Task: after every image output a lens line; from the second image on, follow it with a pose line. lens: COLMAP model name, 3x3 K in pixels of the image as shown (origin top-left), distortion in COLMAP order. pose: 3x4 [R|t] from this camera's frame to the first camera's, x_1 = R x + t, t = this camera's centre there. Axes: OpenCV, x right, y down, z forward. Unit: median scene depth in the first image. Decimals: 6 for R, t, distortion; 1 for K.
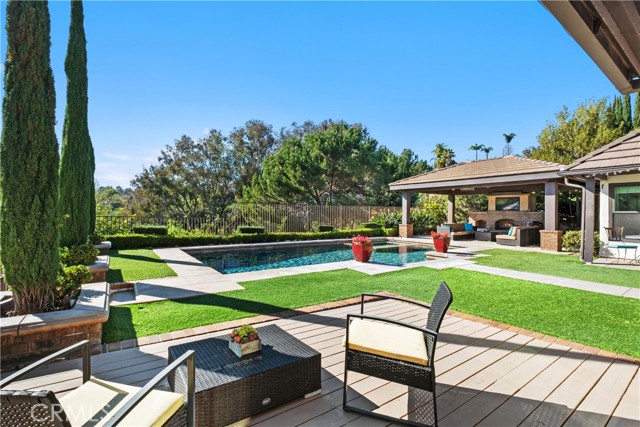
lens RADIAL K [[276.9, 0, 315.7], [0, 276.9, 213.1], [0, 0, 1]] dist [-0.014642, -0.000847]
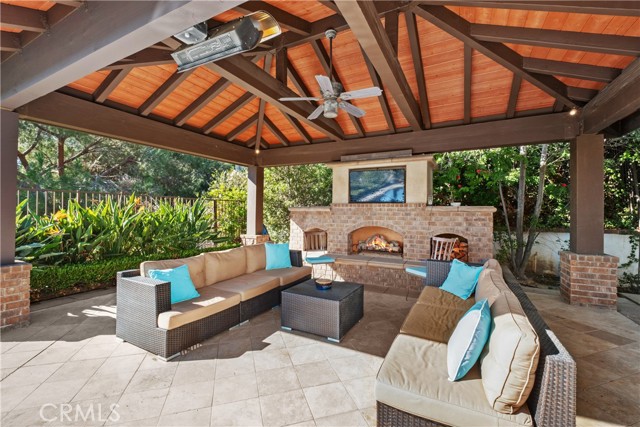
lens RADIAL K [[276.9, 0, 320.6], [0, 276.9, 212.1], [0, 0, 1]] dist [-0.014642, -0.000847]
pose [[0.869799, -0.009016, 0.493324, 0.394879], [0.004450, 0.999936, 0.010428, -0.001695], [-0.493386, -0.006875, 0.869783, 0.629631]]
